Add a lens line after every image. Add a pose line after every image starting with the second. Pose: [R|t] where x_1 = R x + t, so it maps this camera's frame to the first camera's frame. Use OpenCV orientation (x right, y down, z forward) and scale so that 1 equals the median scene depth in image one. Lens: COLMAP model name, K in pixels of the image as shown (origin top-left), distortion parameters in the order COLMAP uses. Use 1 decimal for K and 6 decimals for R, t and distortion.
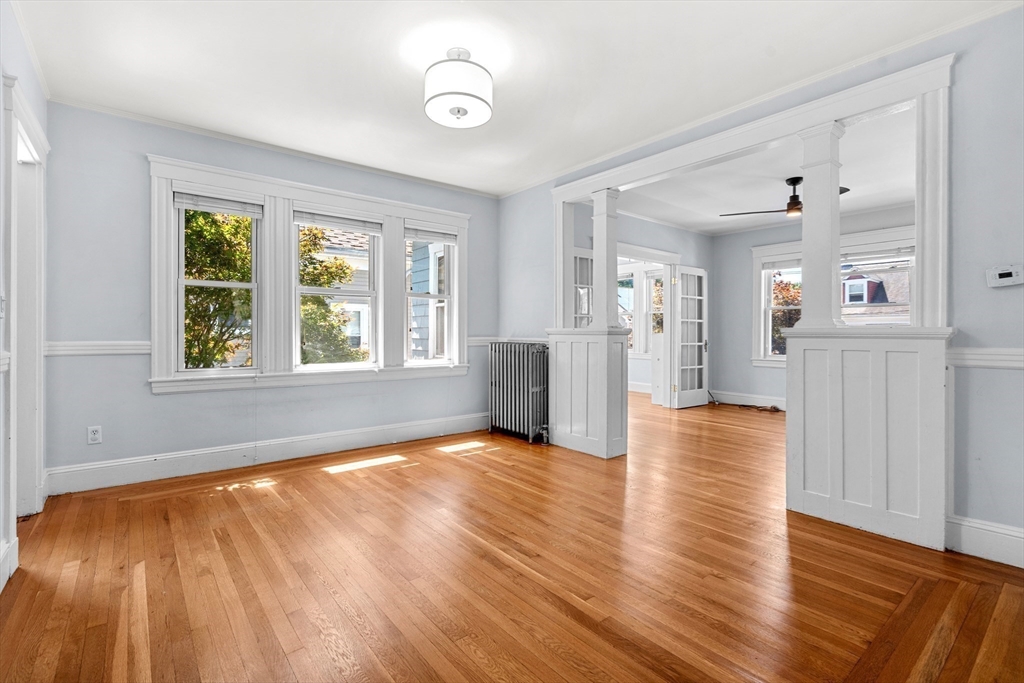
lens RADIAL K [[474.6, 0, 510.4], [0, 474.6, 336.7], [0, 0, 1]] dist [-0.003552, -0.000025]
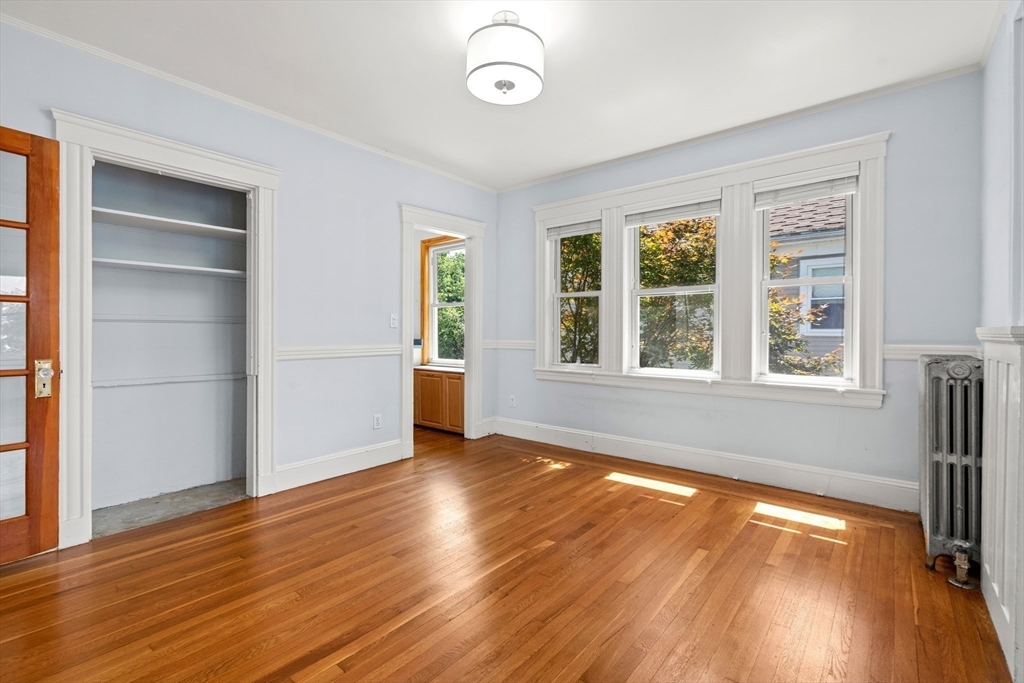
lens RADIAL K [[474.6, 0, 510.4], [0, 474.6, 336.7], [0, 0, 1]] dist [-0.003552, -0.000025]
pose [[0.181371, 0.008312, -0.983380, 0.547343], [-0.007925, 0.999944, 0.006990, -0.011210], [0.983383, 0.006525, 0.181426, 0.615548]]
